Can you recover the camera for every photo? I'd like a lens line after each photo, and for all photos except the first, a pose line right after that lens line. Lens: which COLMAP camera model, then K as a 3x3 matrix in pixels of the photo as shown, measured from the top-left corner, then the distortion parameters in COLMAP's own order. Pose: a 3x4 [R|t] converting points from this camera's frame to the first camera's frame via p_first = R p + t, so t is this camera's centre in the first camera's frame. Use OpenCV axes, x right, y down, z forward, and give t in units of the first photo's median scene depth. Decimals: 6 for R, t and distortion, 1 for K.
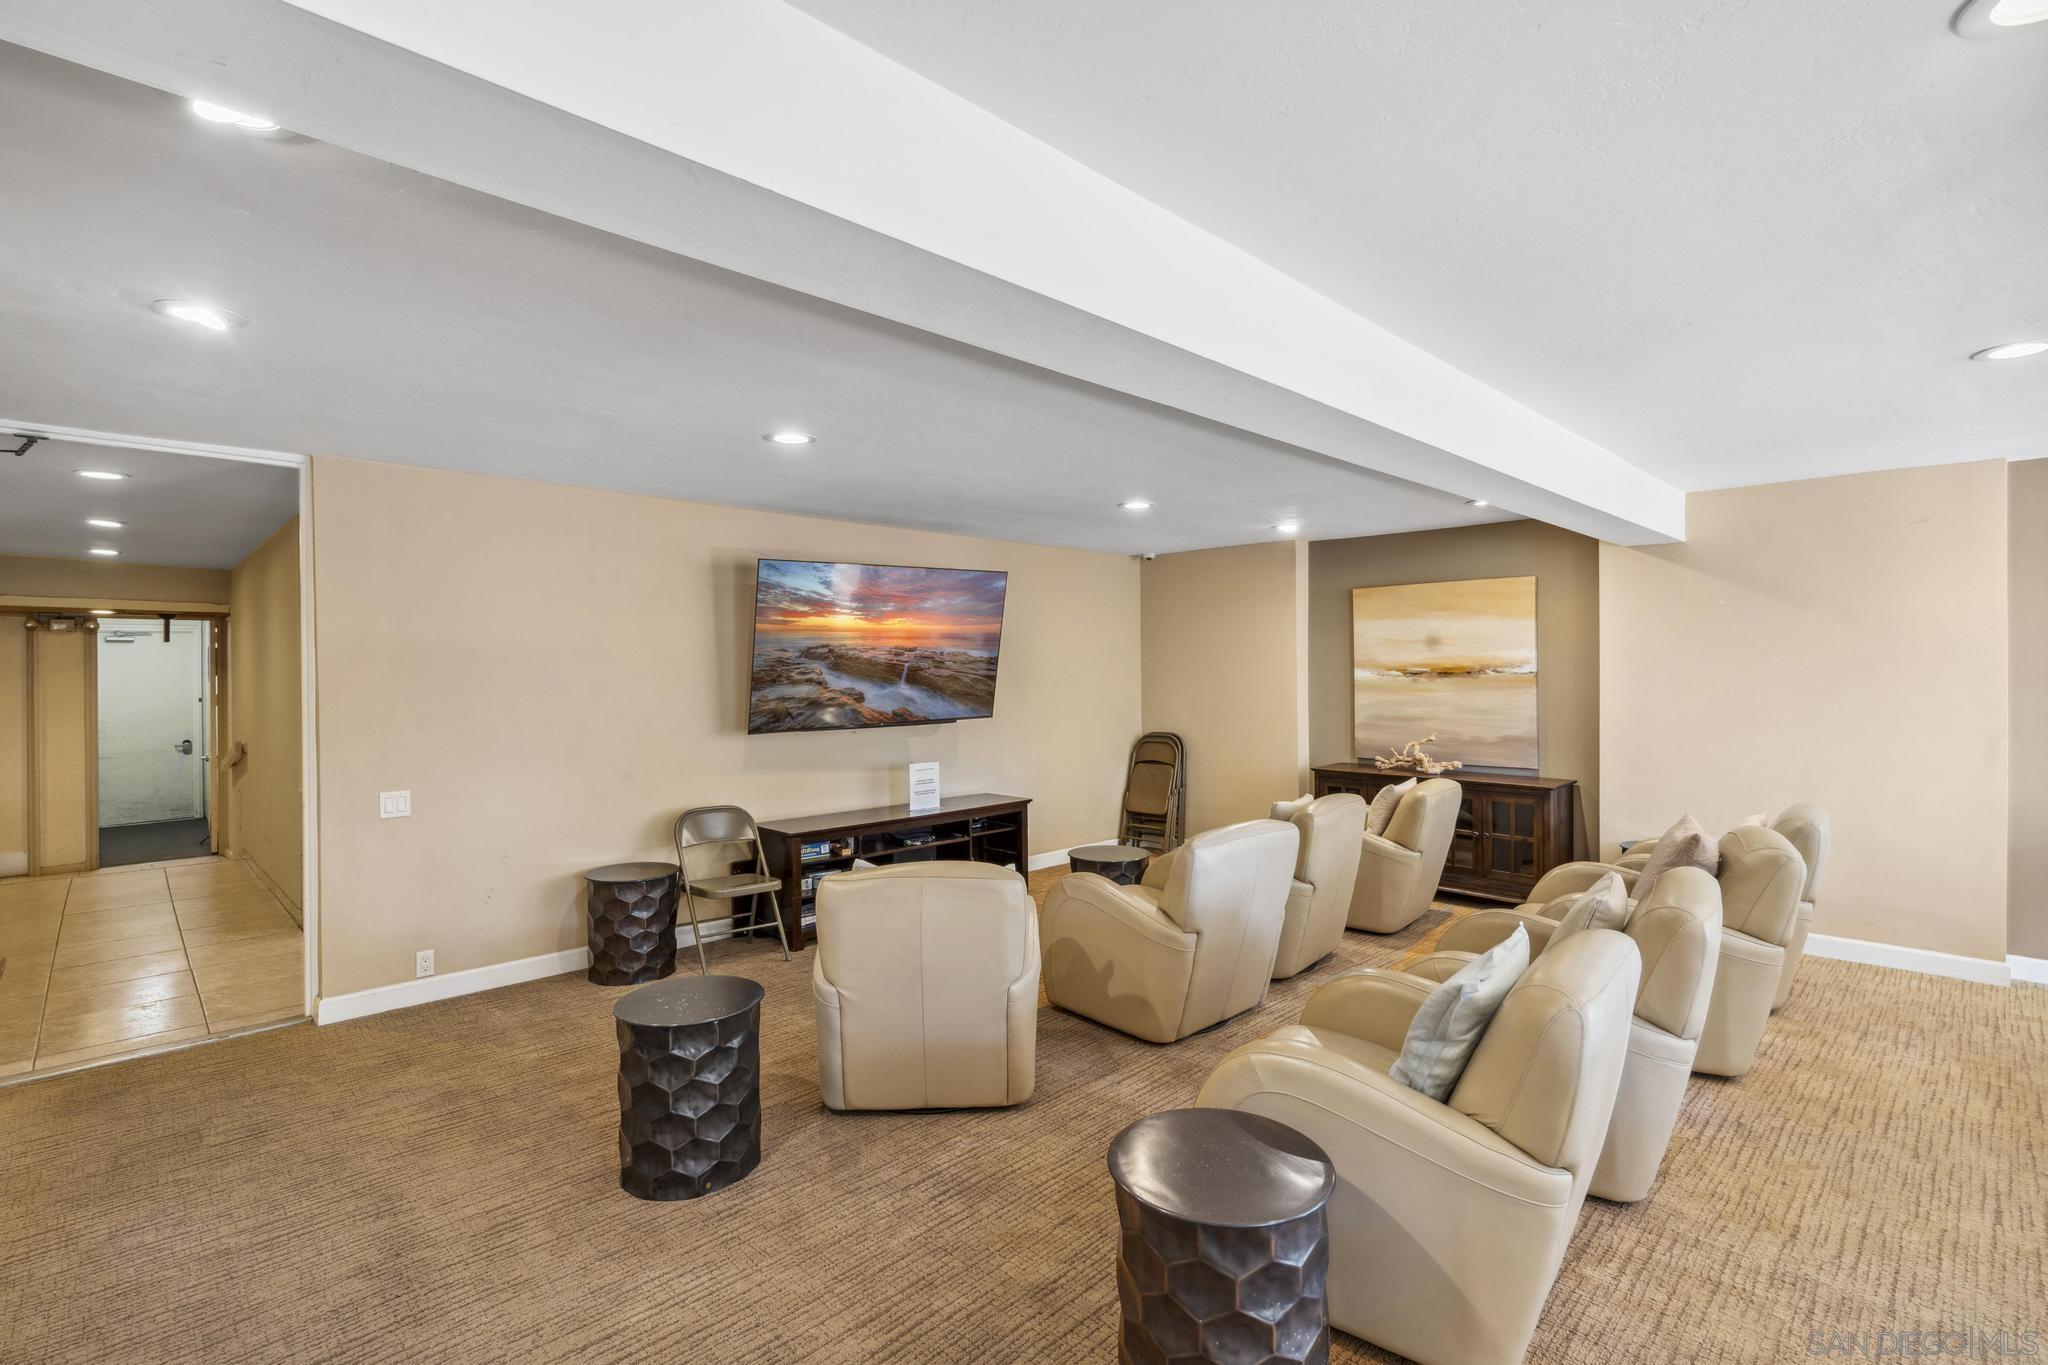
lens RADIAL K [[936.0, 0, 1024.0], [0, 936.0, 682.5], [0, 0, 1]] dist [0.002070, 0.000999]
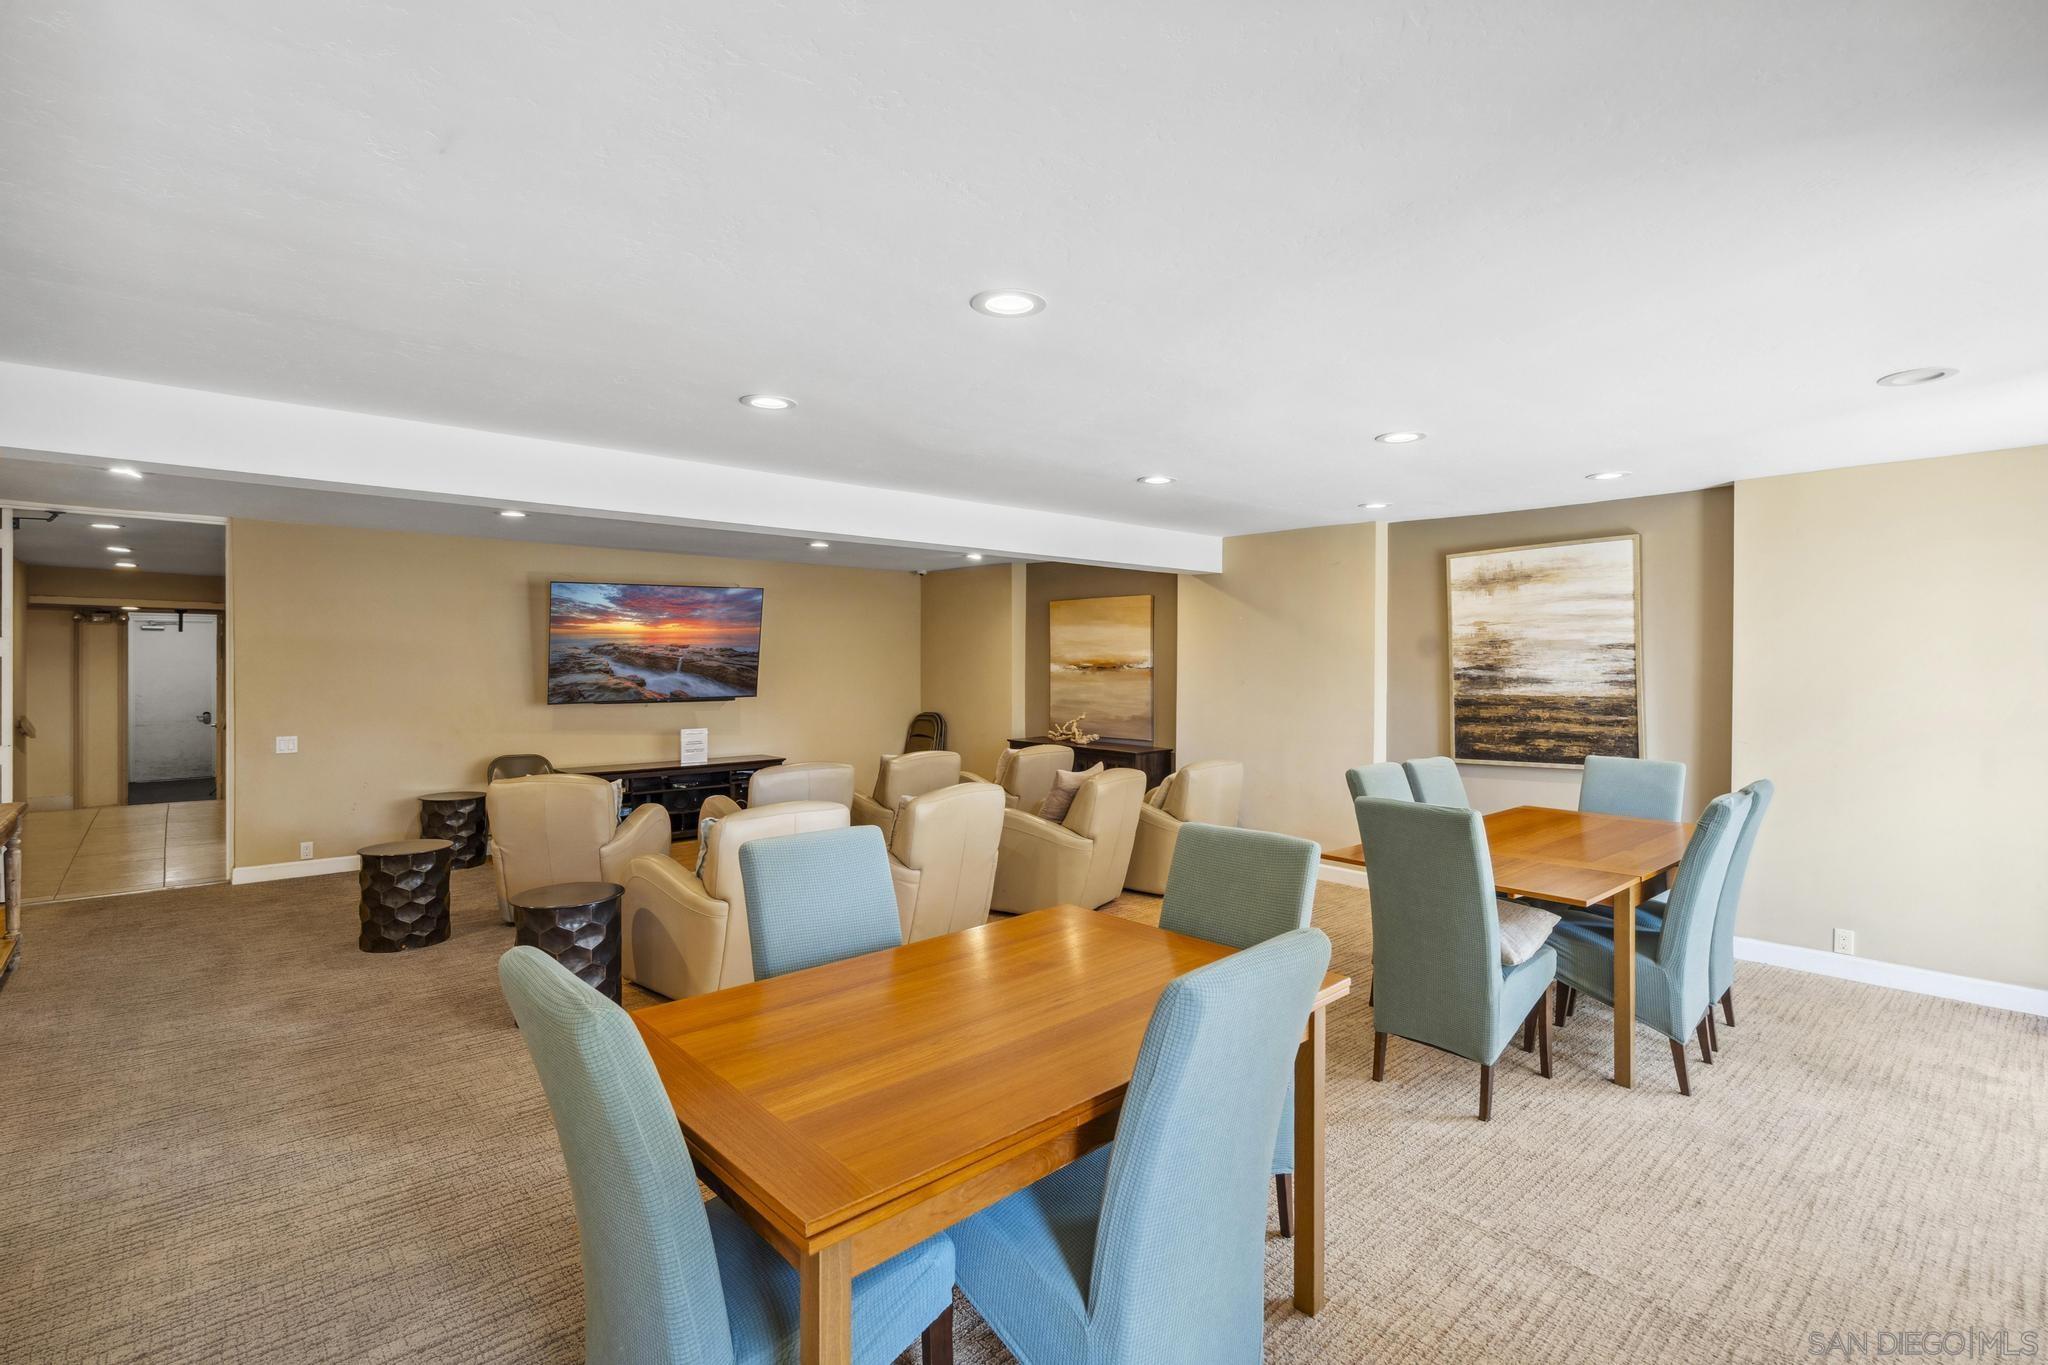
lens RADIAL K [[940.0, 0, 1024.0], [0, 940.0, 682.5], [0, 0, 1]] dist [0.000258, -0.000488]
pose [[0.999250, 0.011709, -0.036899, 0.415626], [-0.011318, 0.999878, 0.010769, -0.002490], [0.037021, -0.010343, 0.999261, -0.344610]]
